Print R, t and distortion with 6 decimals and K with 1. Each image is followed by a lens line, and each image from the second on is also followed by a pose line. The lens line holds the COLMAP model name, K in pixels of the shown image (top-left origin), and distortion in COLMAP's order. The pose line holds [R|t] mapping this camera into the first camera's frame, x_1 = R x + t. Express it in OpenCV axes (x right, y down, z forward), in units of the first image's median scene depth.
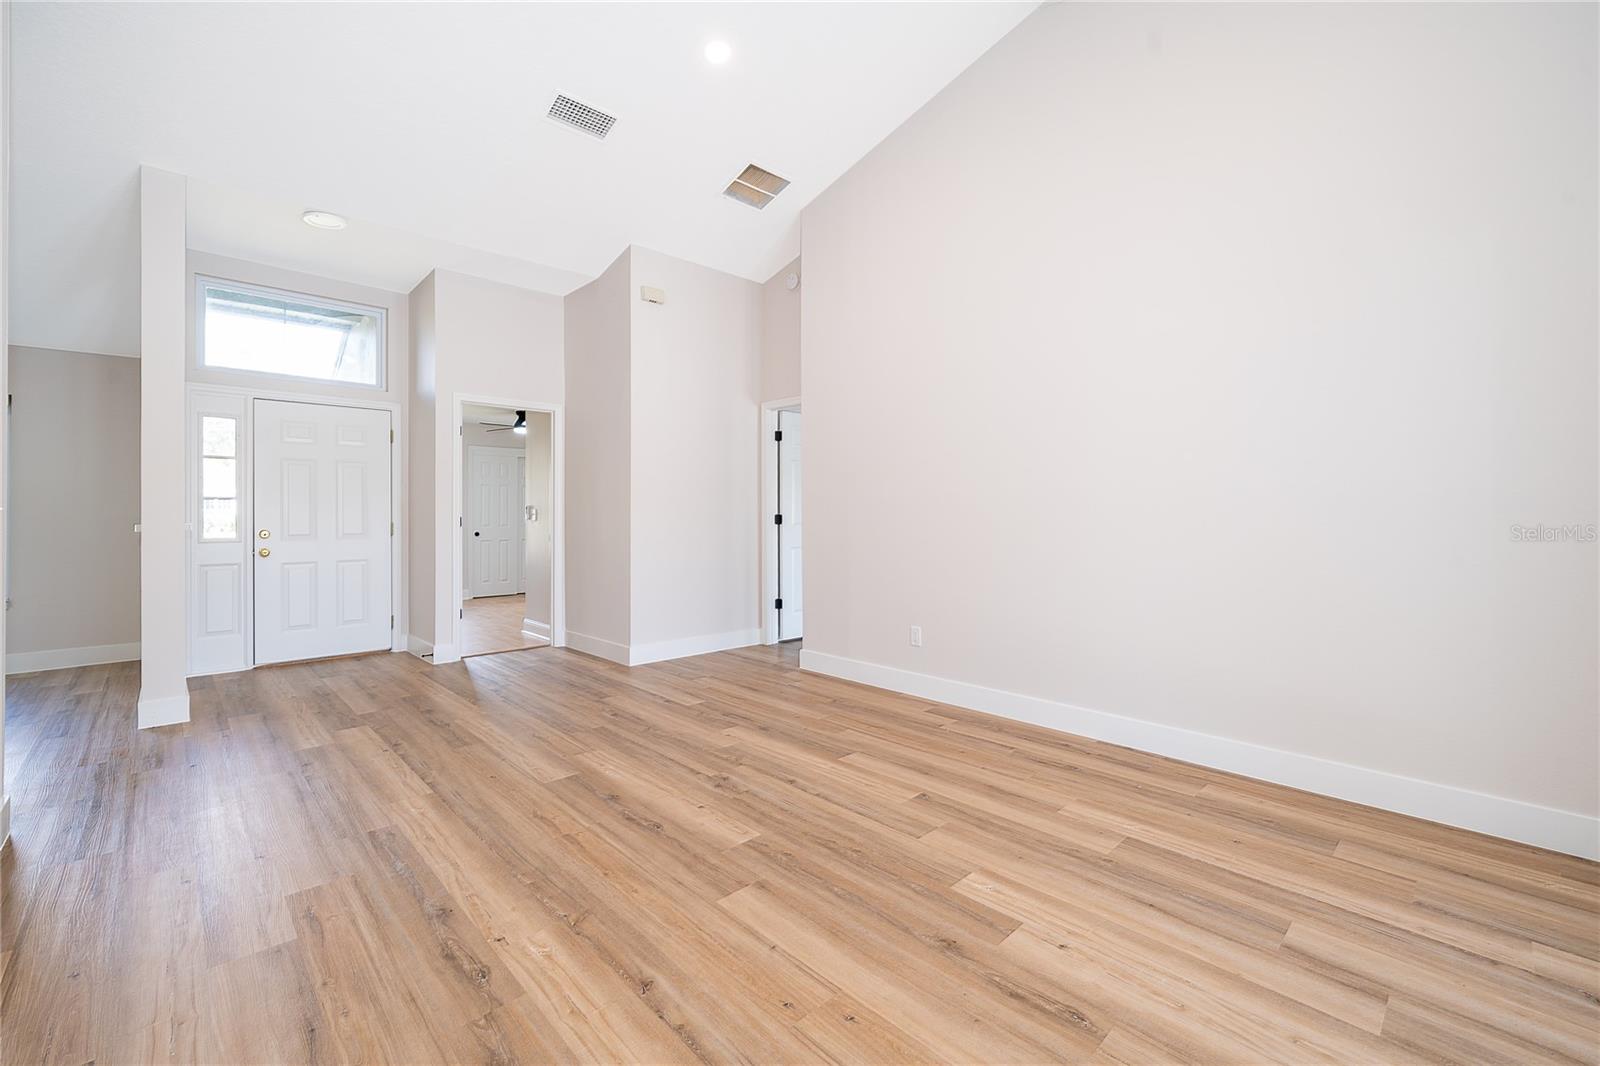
lens RADIAL K [[650.2, 0, 796.3], [0, 650.2, 529.1], [0, 0, 1]] dist [-0.001684, -0.000060]
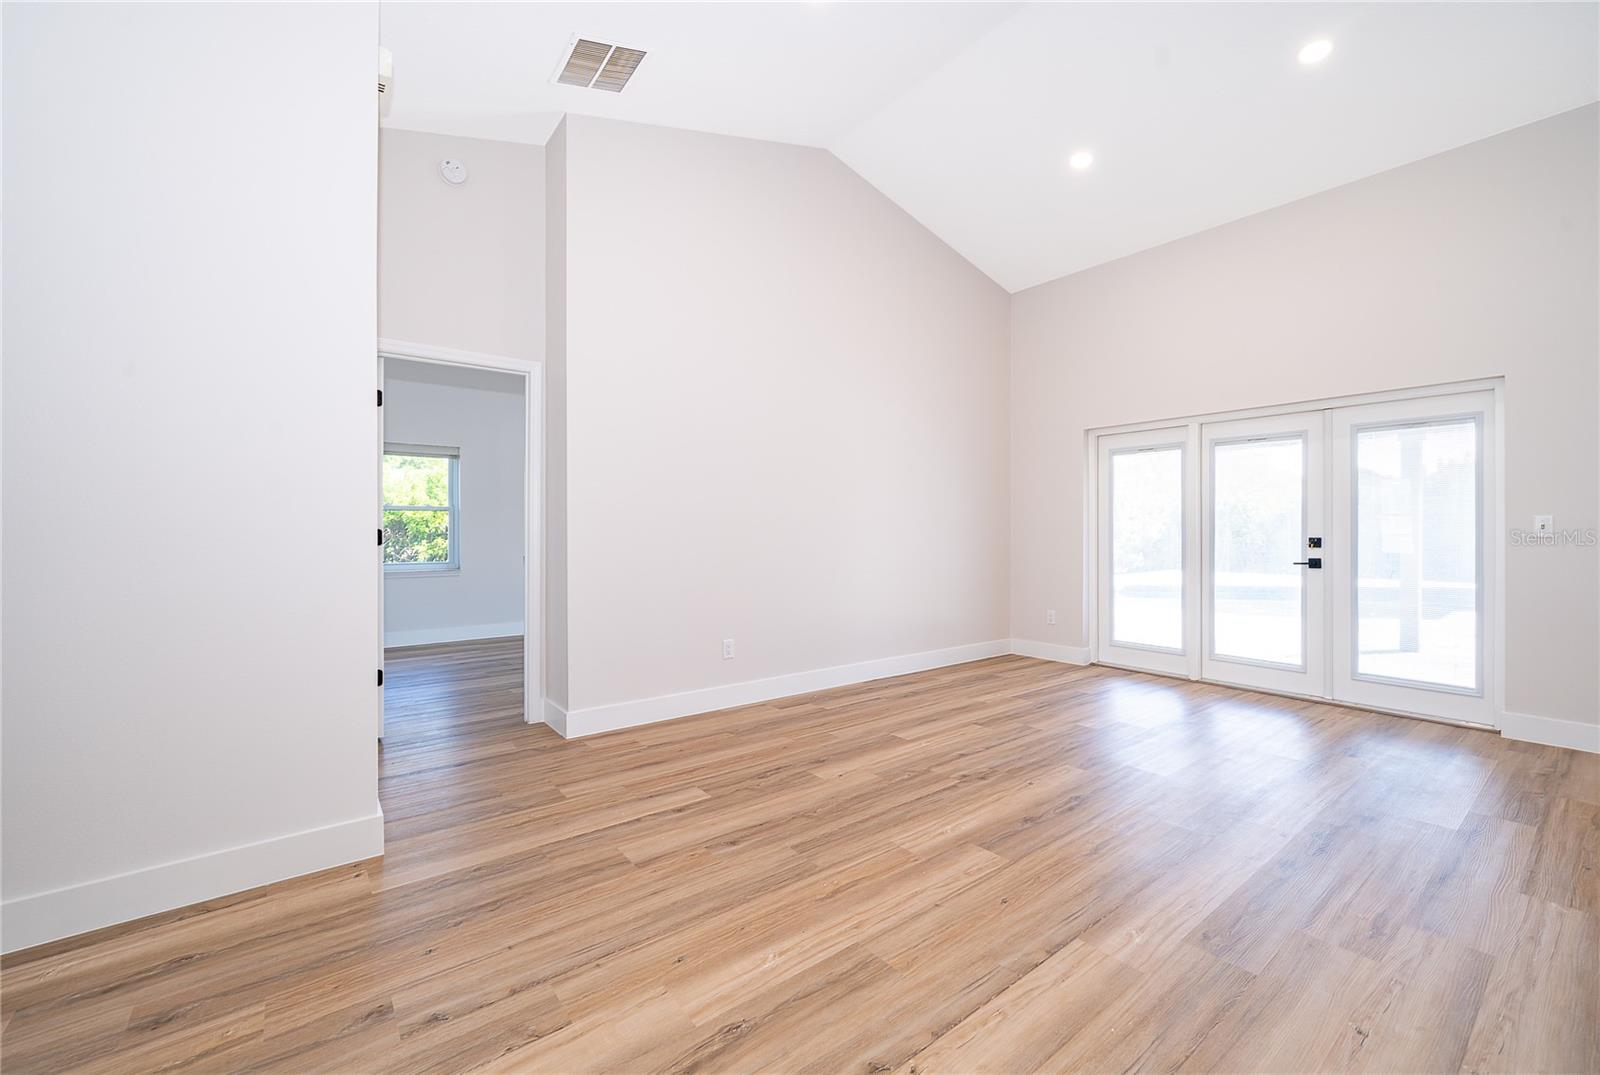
lens RADIAL K [[641.5, 0, 800.0], [0, 641.5, 537.5], [0, 0, 1]] dist [0.000260, 0.000081]
pose [[0.115333, -0.008019, 0.993295, -1.079333], [0.019640, 0.999790, 0.005791, -0.018149], [-0.993133, 0.018840, 0.115466, 1.037258]]
